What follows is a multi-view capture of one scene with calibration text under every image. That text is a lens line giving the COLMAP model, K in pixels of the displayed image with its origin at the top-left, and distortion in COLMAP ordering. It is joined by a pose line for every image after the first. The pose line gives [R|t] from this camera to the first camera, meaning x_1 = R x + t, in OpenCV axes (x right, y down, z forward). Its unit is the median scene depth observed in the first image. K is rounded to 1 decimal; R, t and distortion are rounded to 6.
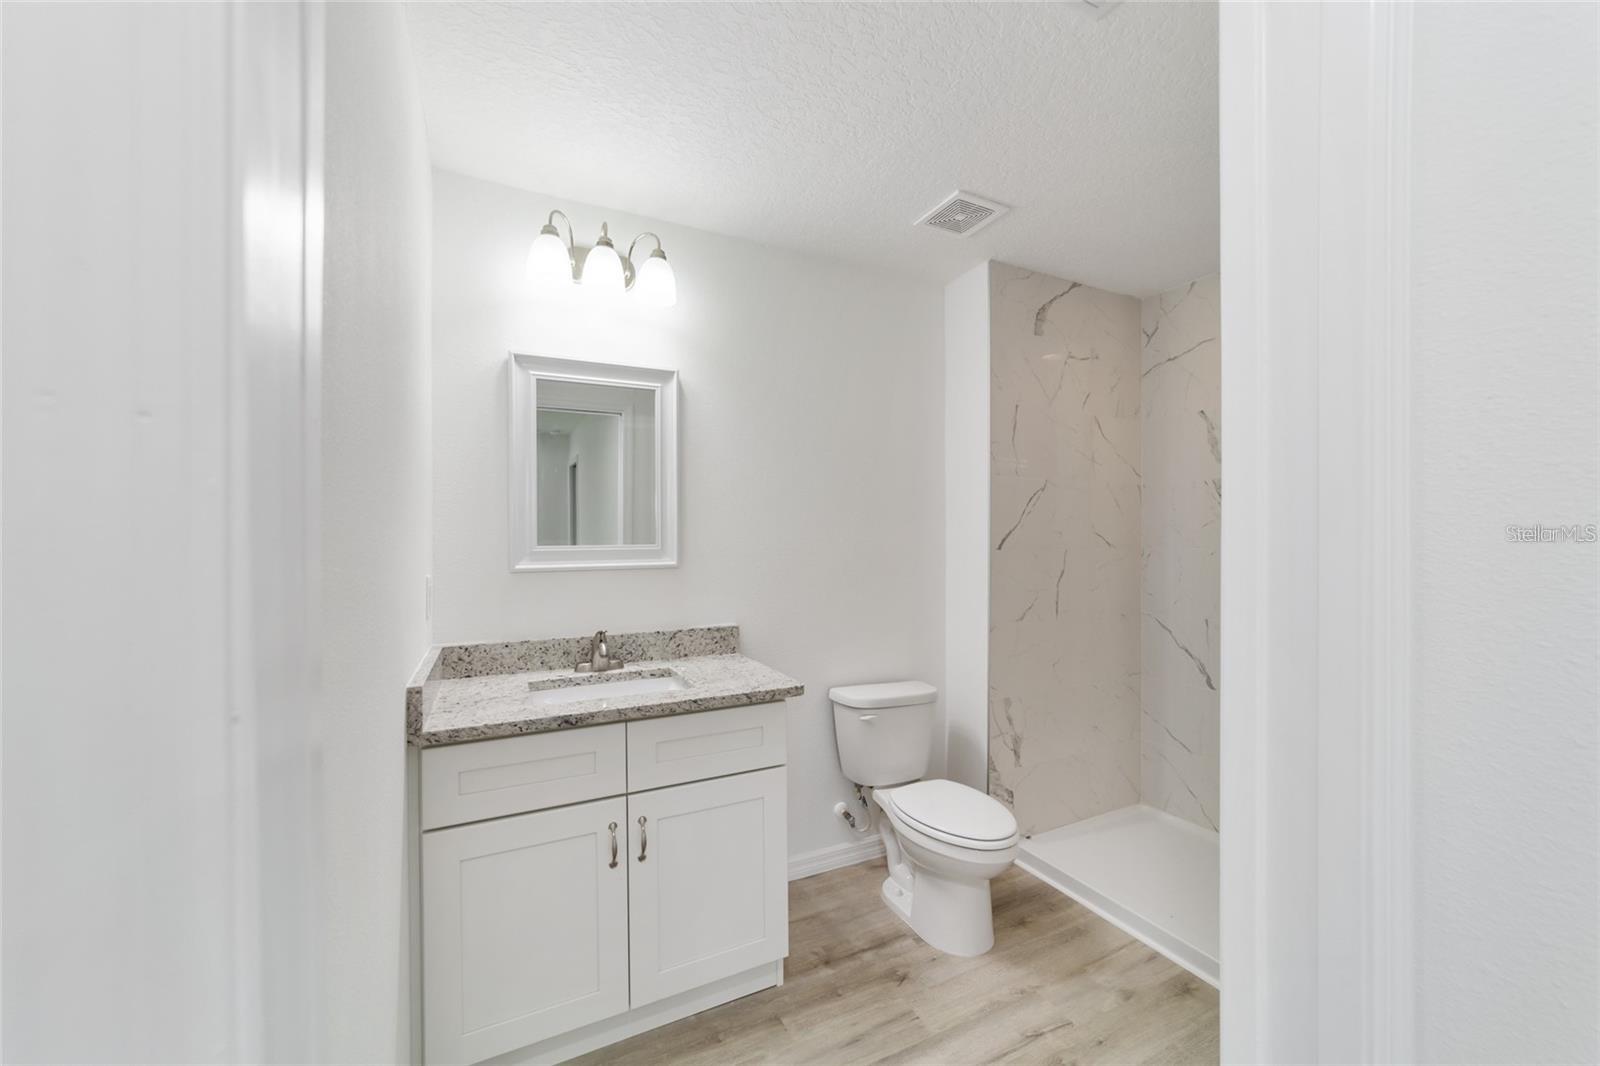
lens RADIAL K [[616.5, 0, 799.8], [0, 616.5, 535.5], [0, 0, 1]] dist [-0.014354, 0.006116]
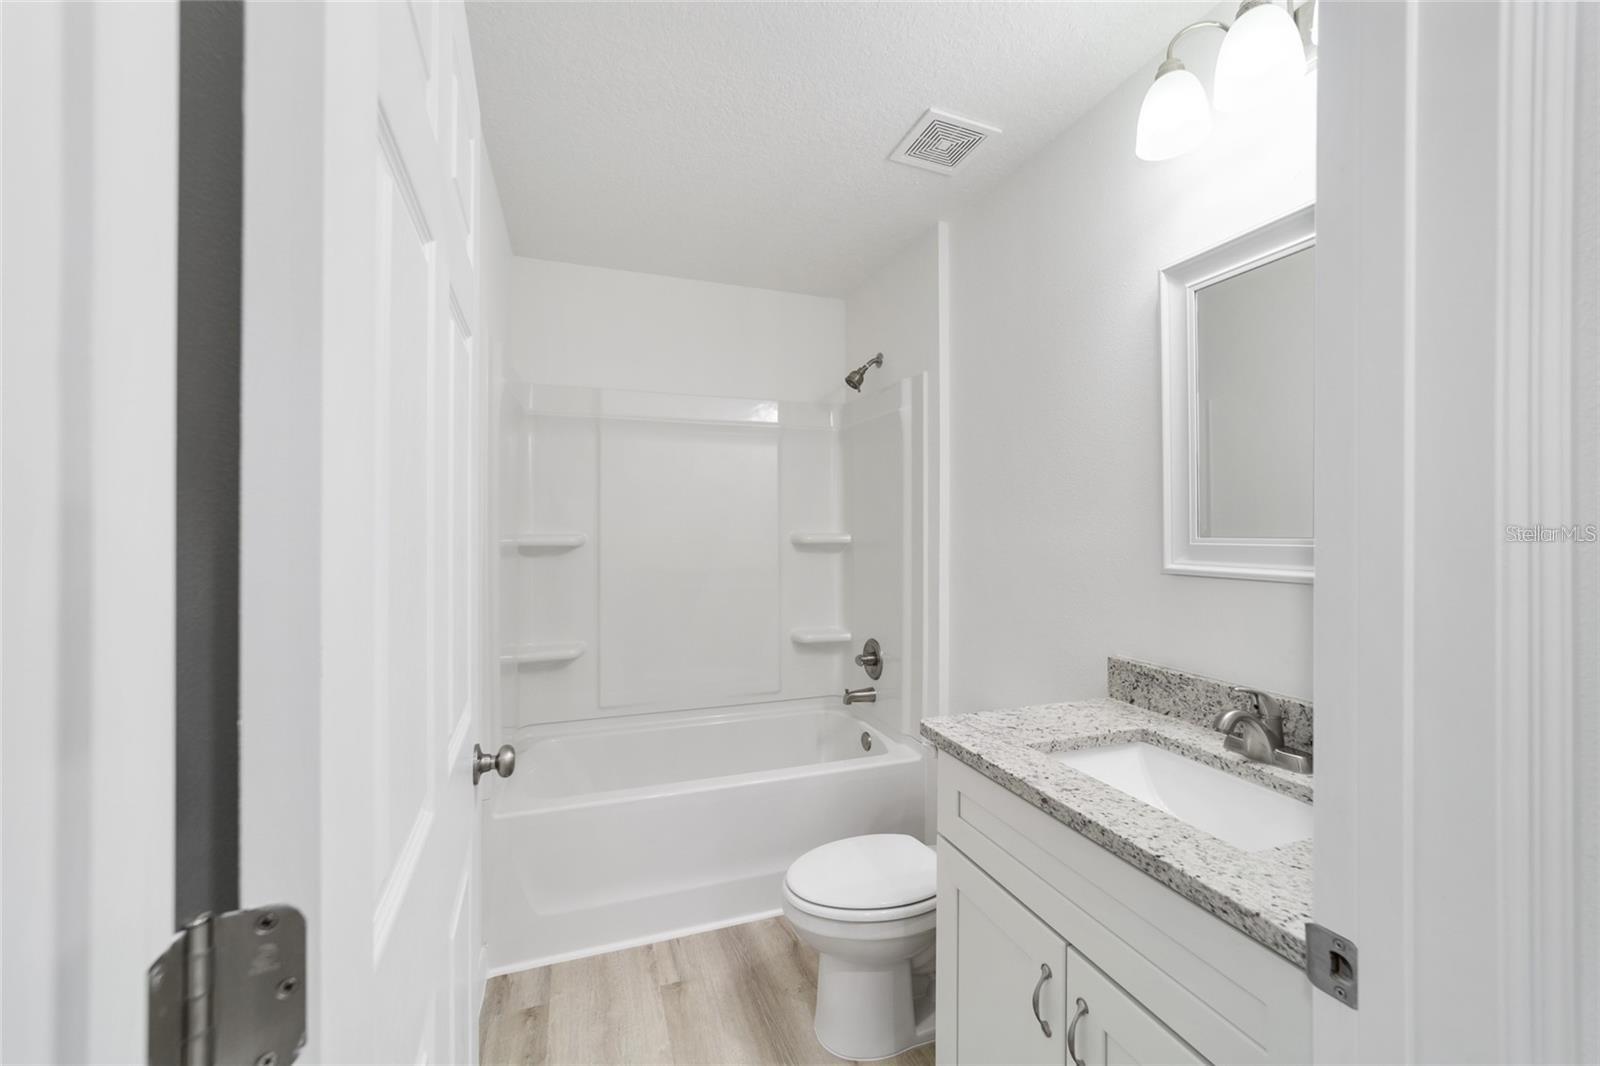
lens RADIAL K [[616.5, 0, 797.4], [0, 616.5, 523.4], [0, 0, 1]] dist [-0.014354, 0.006116]
pose [[-0.118434, 0.001479, -0.992961, 0.199084], [-0.004807, 0.999986, 0.002063, 0.001949], [0.992950, 0.005017, -0.118425, 0.447537]]
